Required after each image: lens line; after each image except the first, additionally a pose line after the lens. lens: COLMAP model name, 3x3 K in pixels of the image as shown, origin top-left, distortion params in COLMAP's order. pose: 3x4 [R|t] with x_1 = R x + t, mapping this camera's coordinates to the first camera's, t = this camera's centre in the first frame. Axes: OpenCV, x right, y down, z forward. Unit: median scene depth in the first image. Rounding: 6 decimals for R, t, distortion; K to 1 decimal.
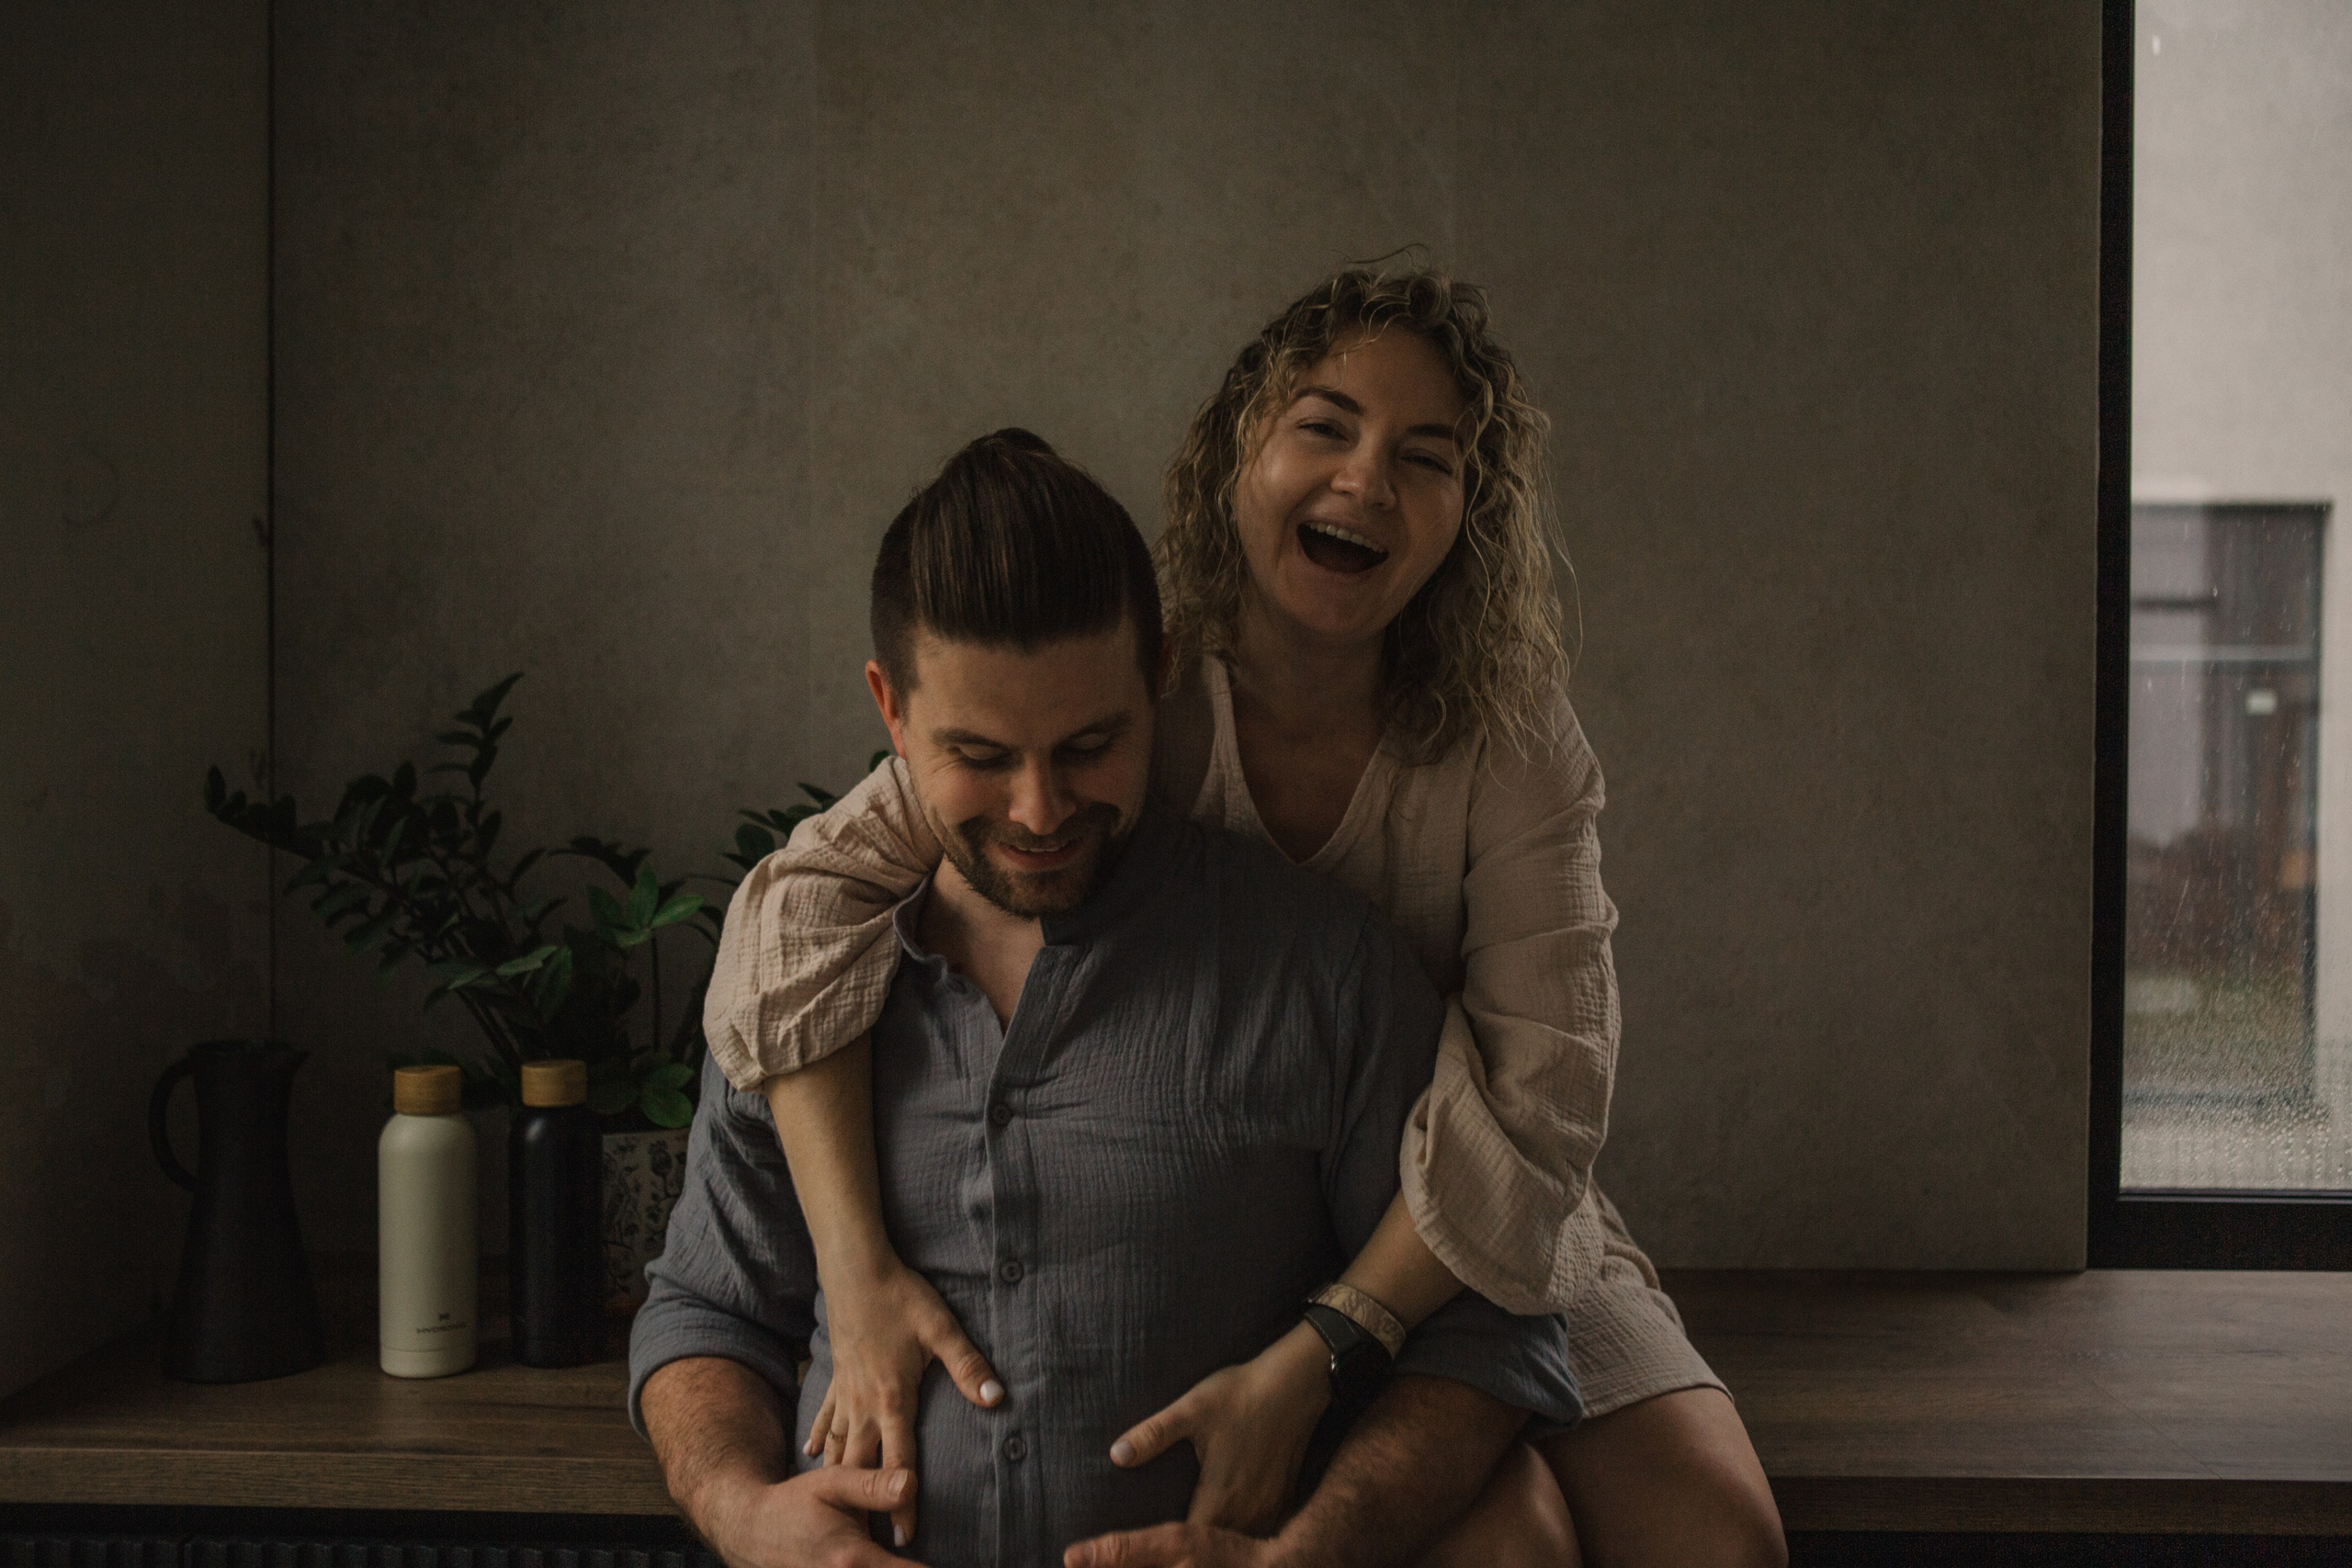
lens RADIAL K [[2367.9, 0, 1180.6], [0, 2367.9, 793.2], [0, 0, 1]] dist [-0.035248, 0.000000]
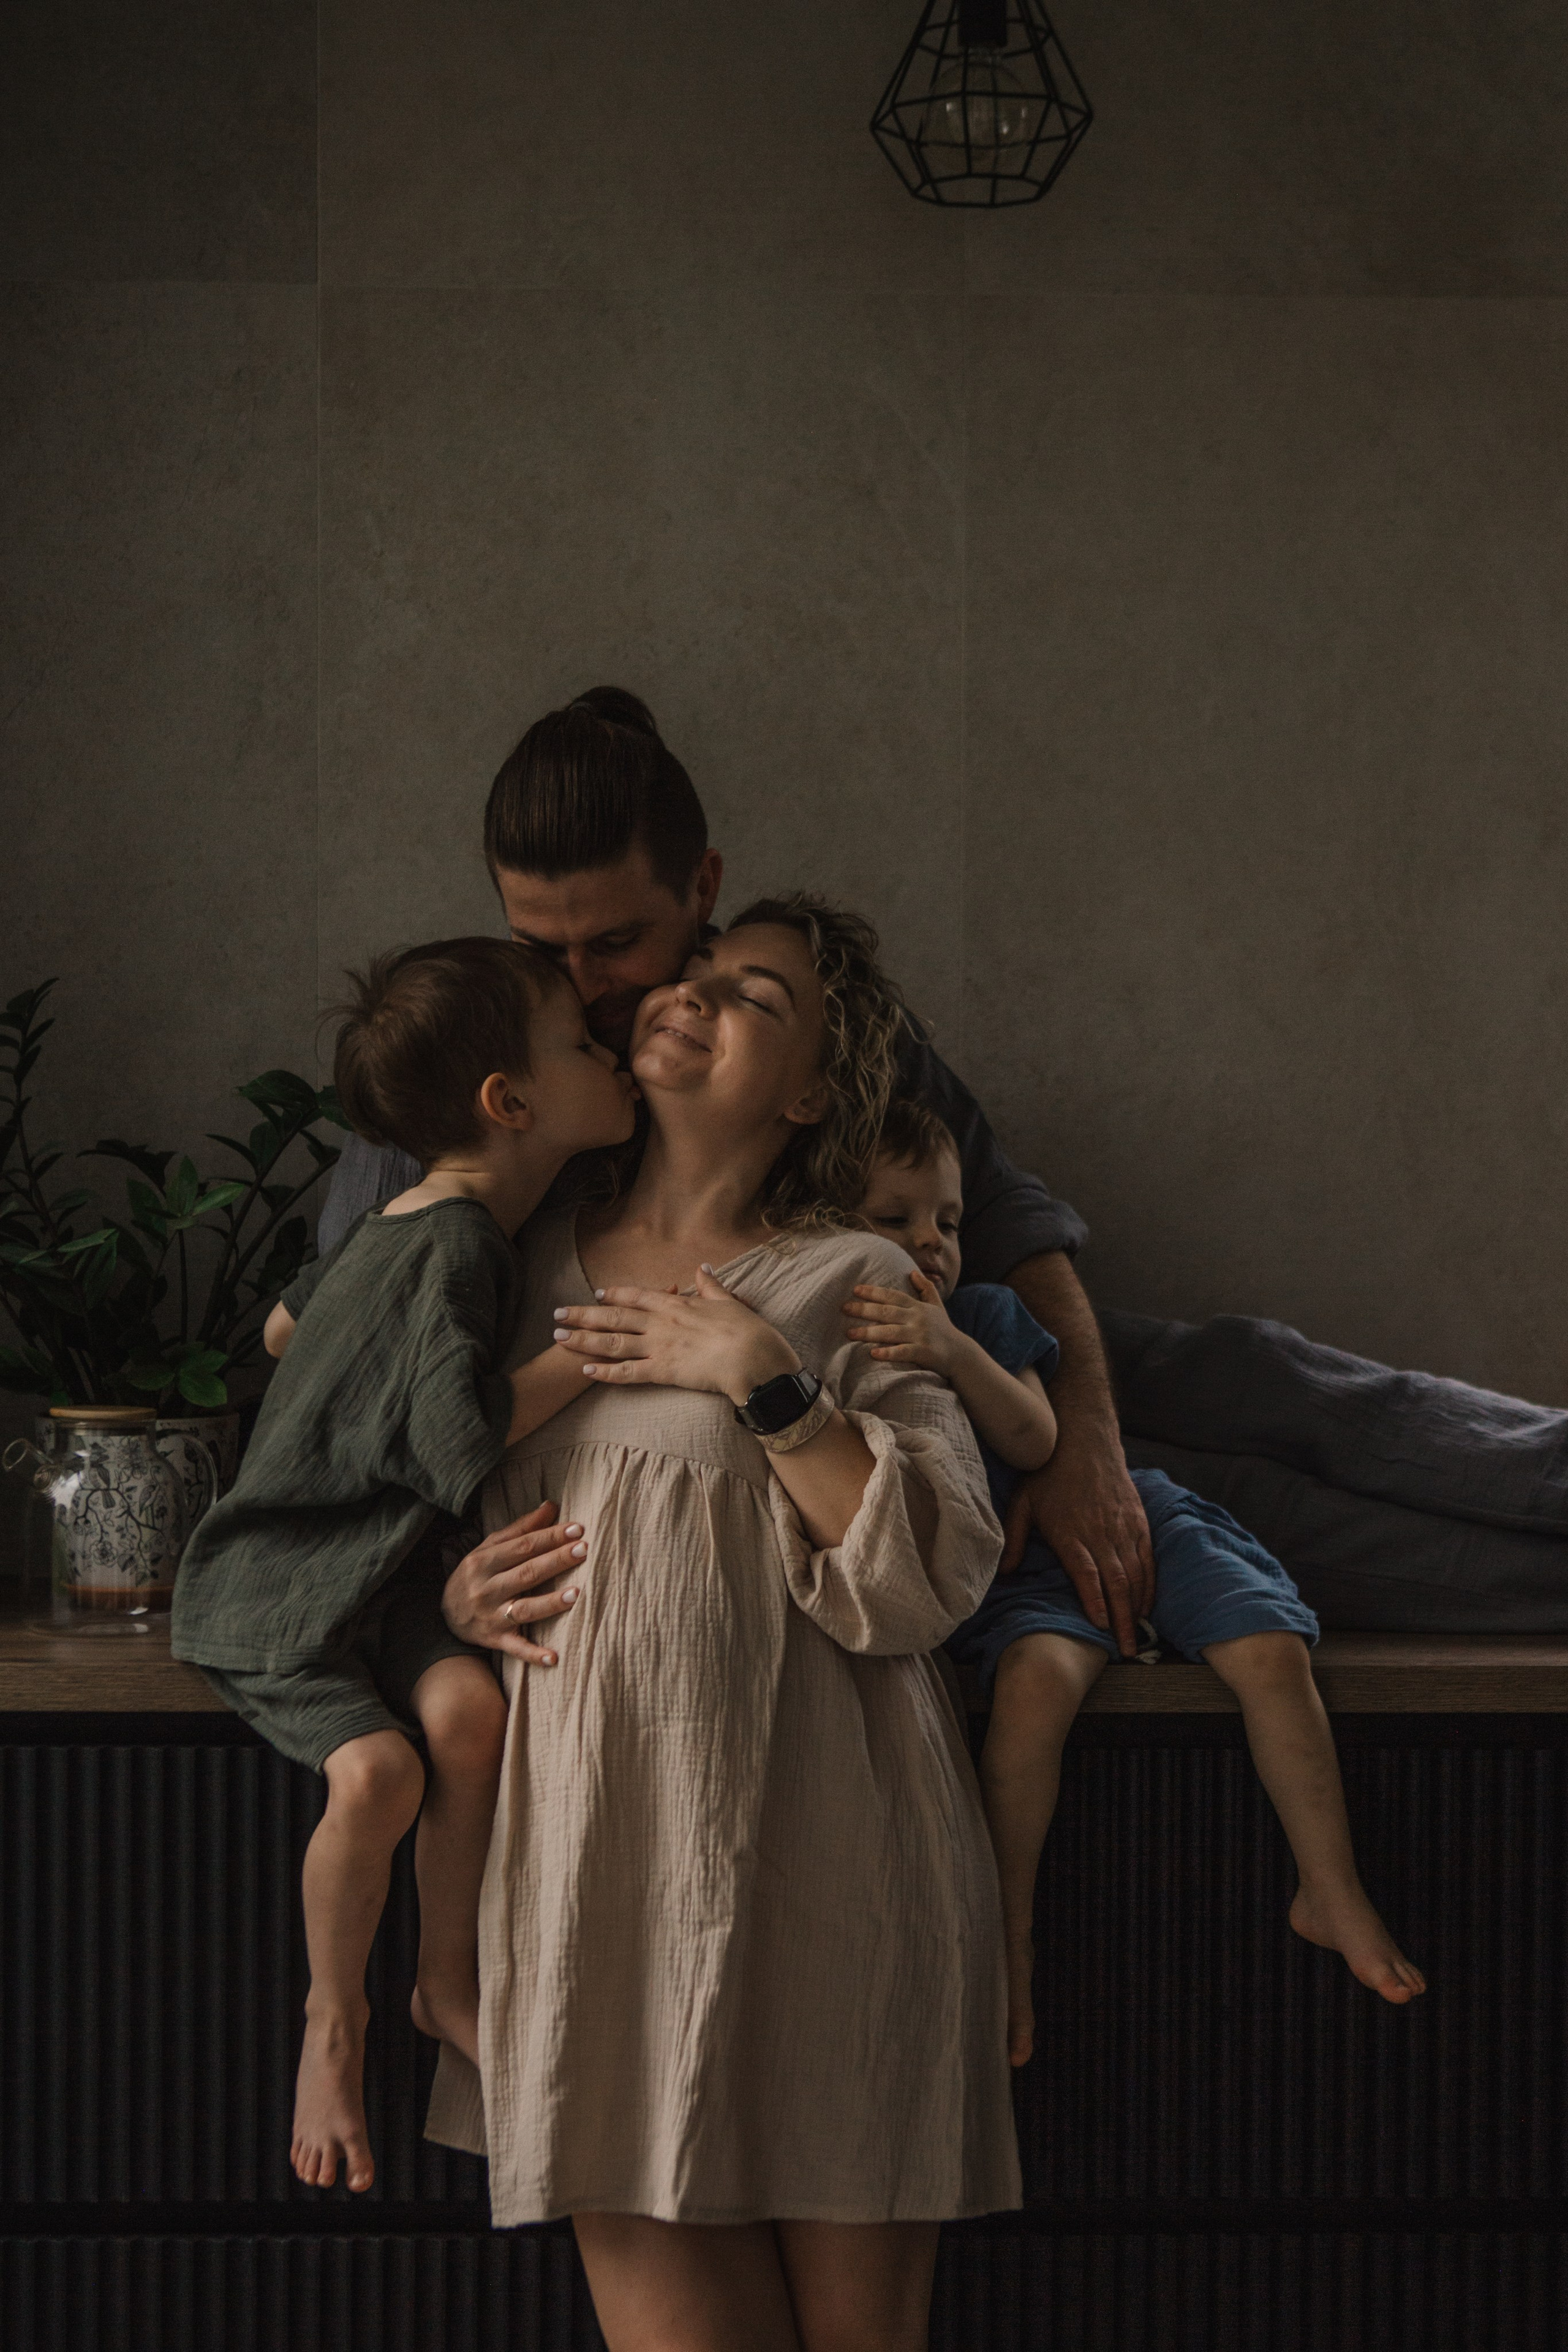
lens RADIAL K [[3911.4, 0, 900.9], [0, 3911.4, 1311.5], [0, 0, 1]] dist [0.017194, 0.000000]
pose [[0.998231, -0.000951, 0.059453, -0.010482], [-0.000053, 0.999857, 0.016883, 0.060854], [-0.059461, -0.016856, 0.998088, -0.669533]]
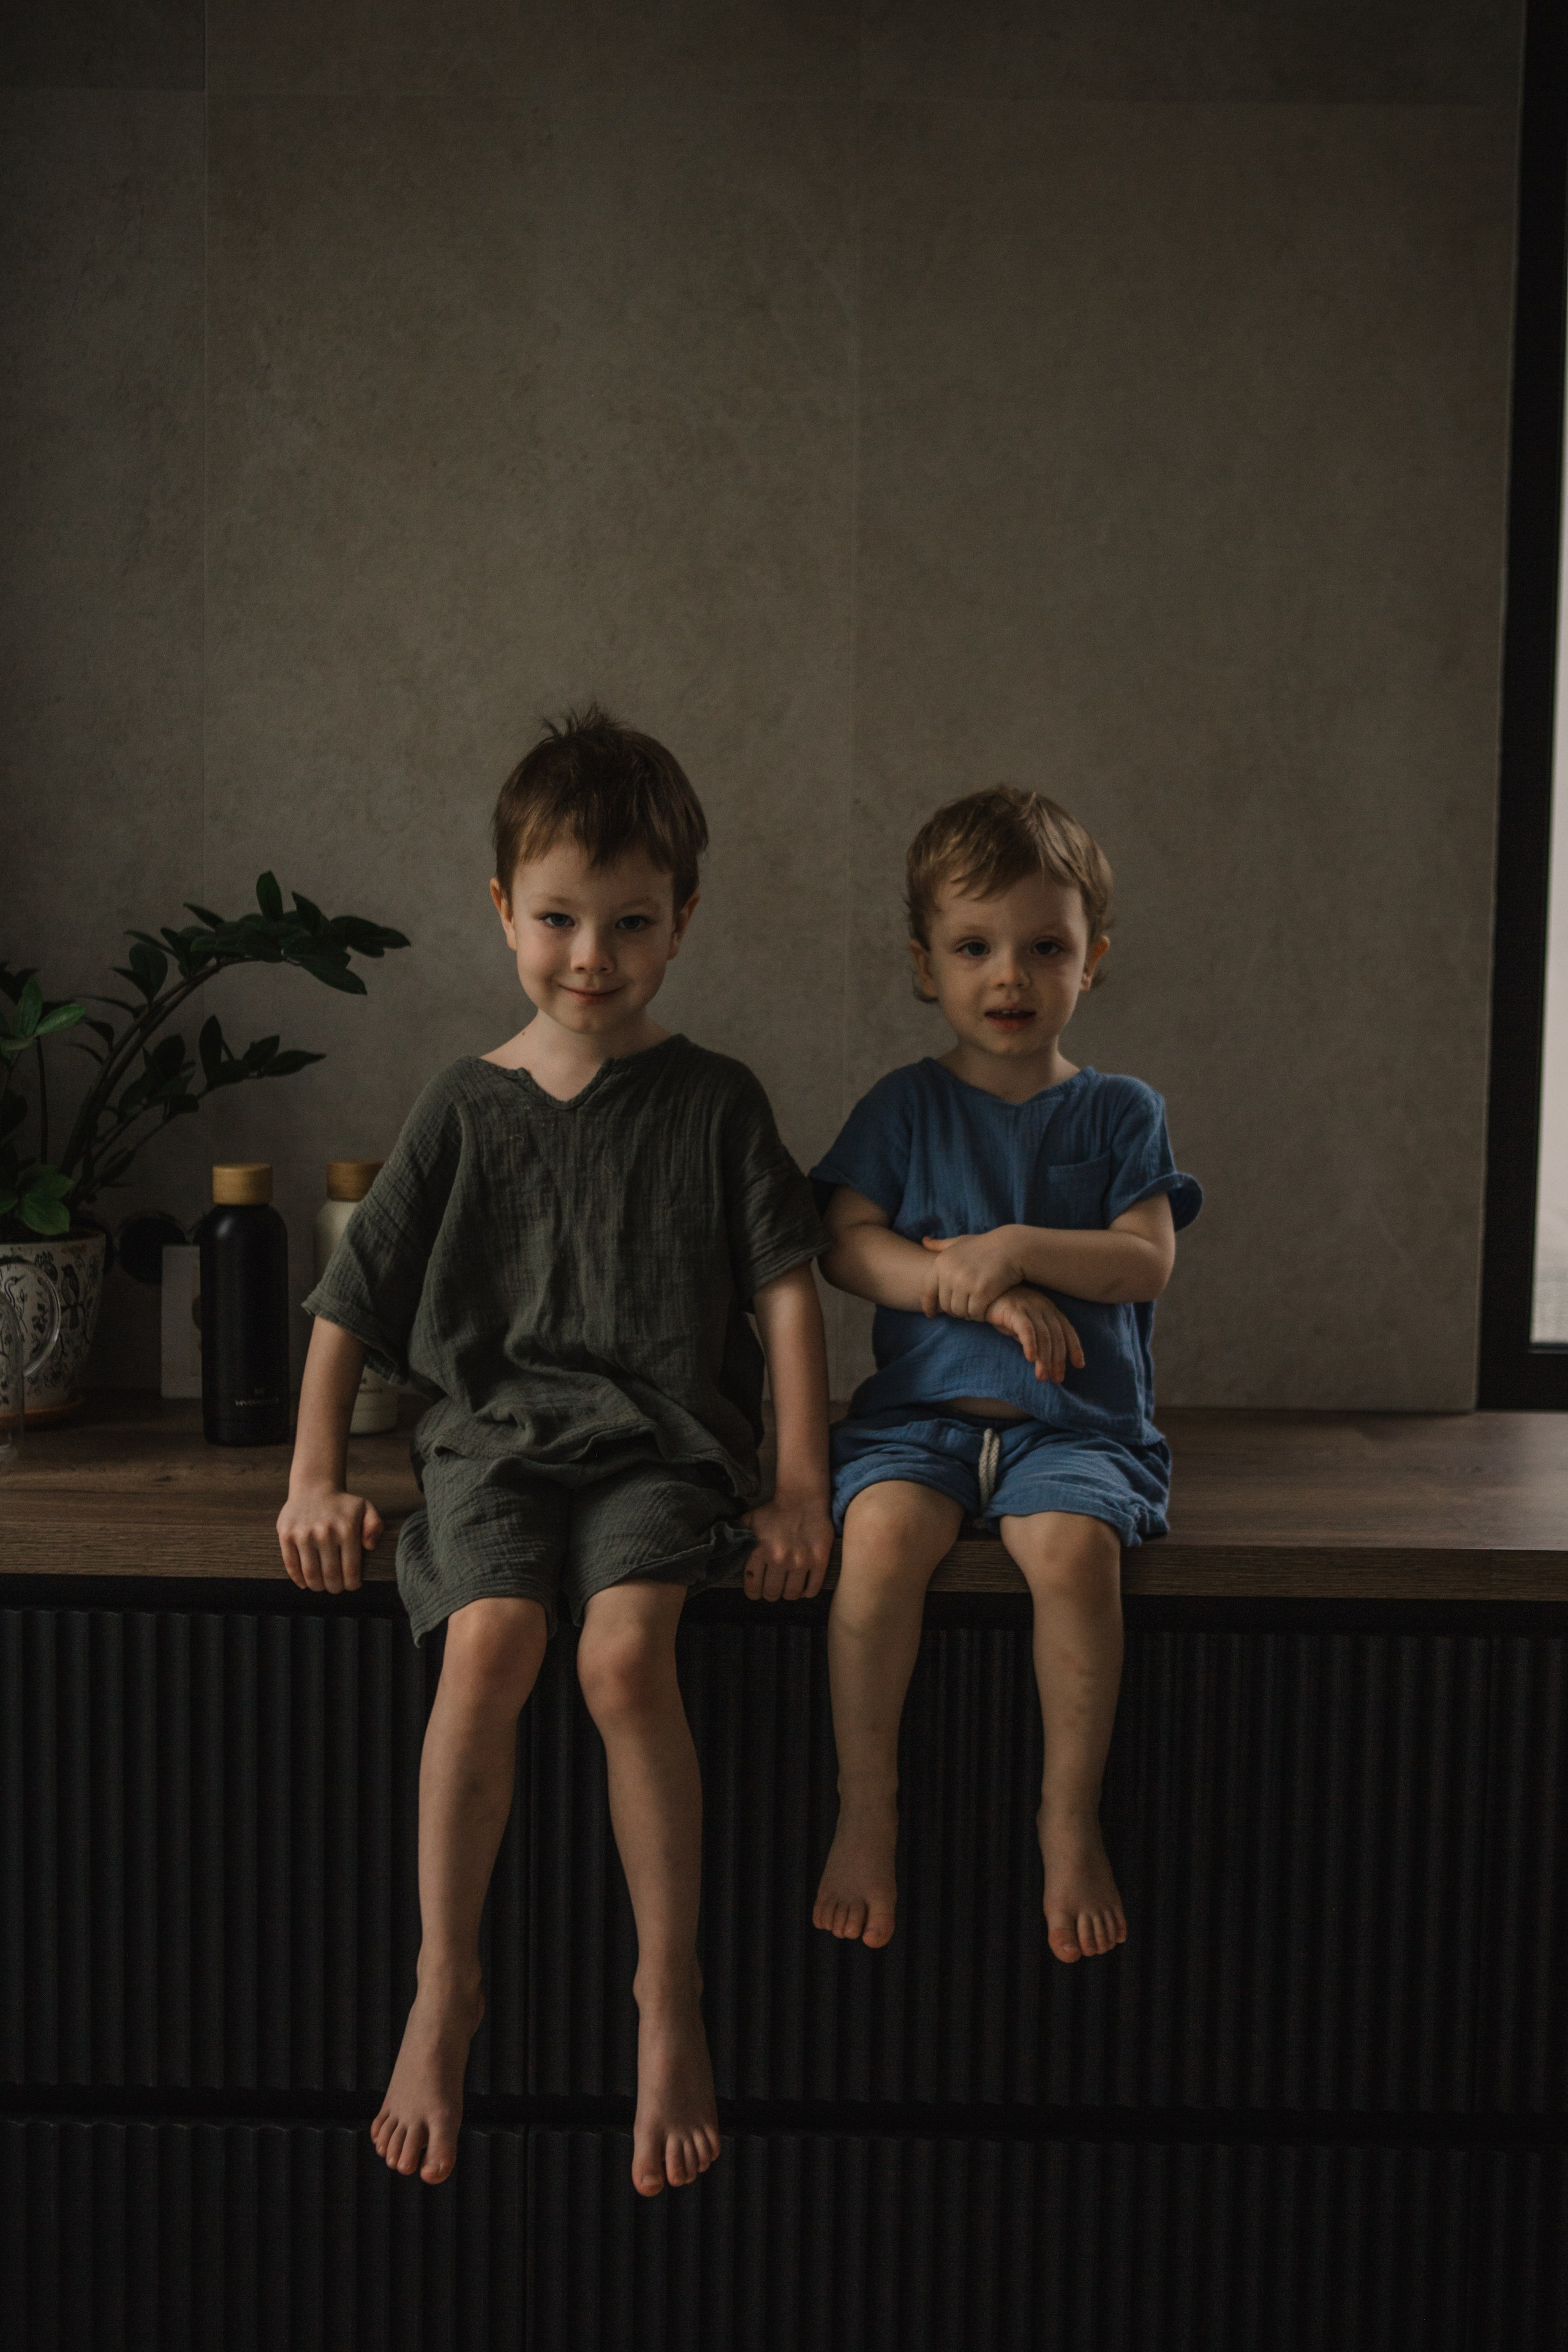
lens RADIAL K [[2864.7, 0, 791.8], [0, 2864.7, 1179.0], [0, 0, 1]] dist [-0.005274, 0.000000]
pose [[0.999875, 0.010001, 0.012211, 0.077913], [-0.010626, 0.998580, 0.052201, 0.043487], [-0.011672, -0.052324, 0.998562, -0.213595]]
